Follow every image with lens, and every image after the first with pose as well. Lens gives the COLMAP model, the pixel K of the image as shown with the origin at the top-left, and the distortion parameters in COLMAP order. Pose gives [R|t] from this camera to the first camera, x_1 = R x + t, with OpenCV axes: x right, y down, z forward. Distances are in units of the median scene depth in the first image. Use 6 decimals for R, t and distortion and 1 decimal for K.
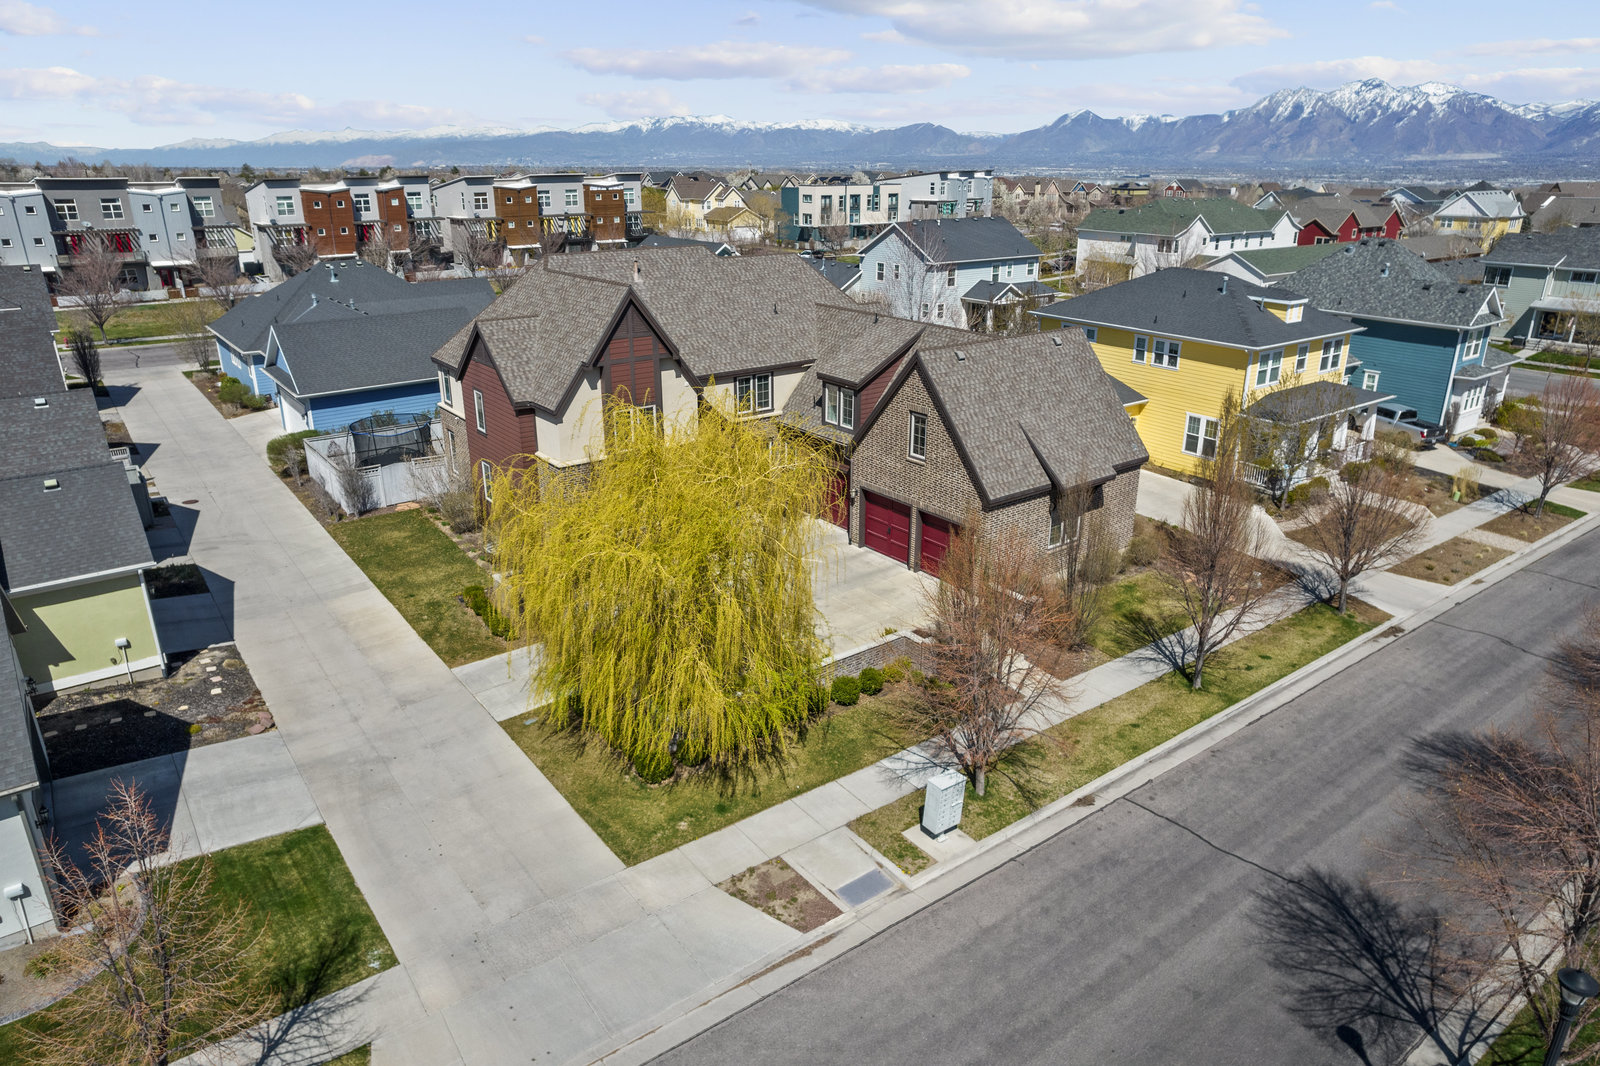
lens RADIAL K [[1028.2, 0, 801.5], [0, 1028.2, 526.8], [0, 0, 1]] dist [-0.081596, 0.073427]
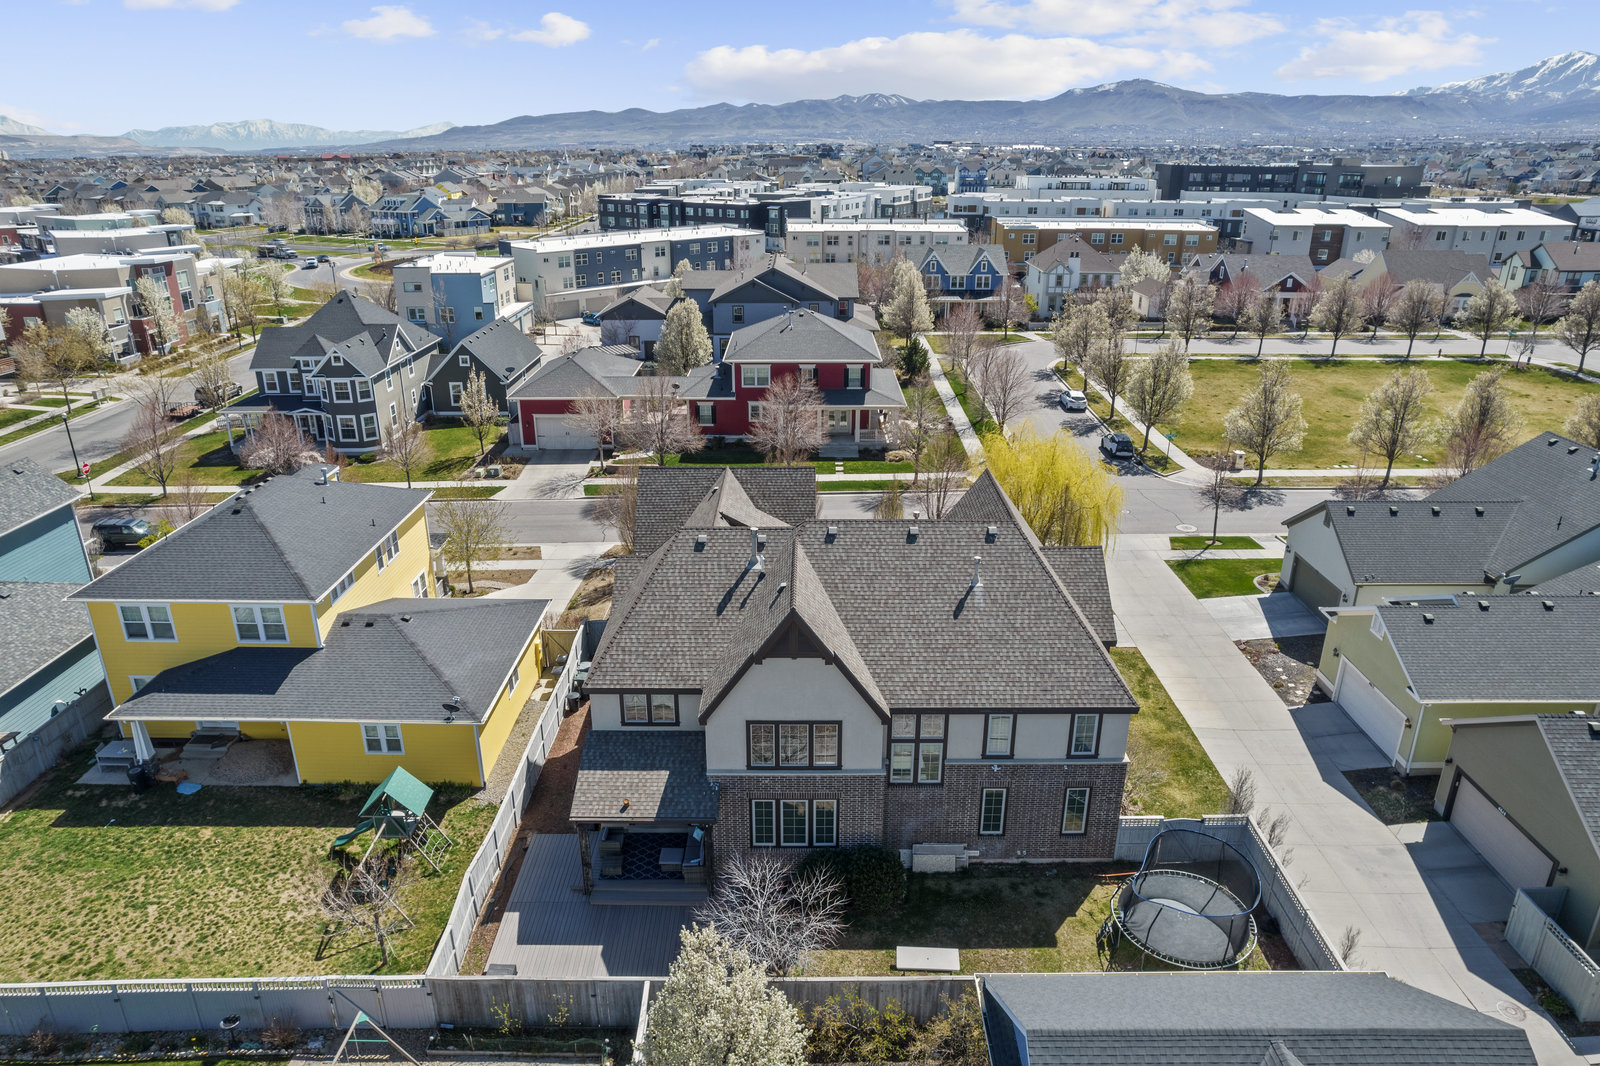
lens RADIAL K [[1031.3, 0, 801.4], [0, 1031.3, 514.0], [0, 0, 1]] dist [-0.079459, 0.071753]
pose [[-0.794196, -0.210869, 0.569901, -0.681715], [0.208268, 0.786596, 0.581284, -0.923921], [-0.570857, 0.580346, -0.580794, 1.803068]]
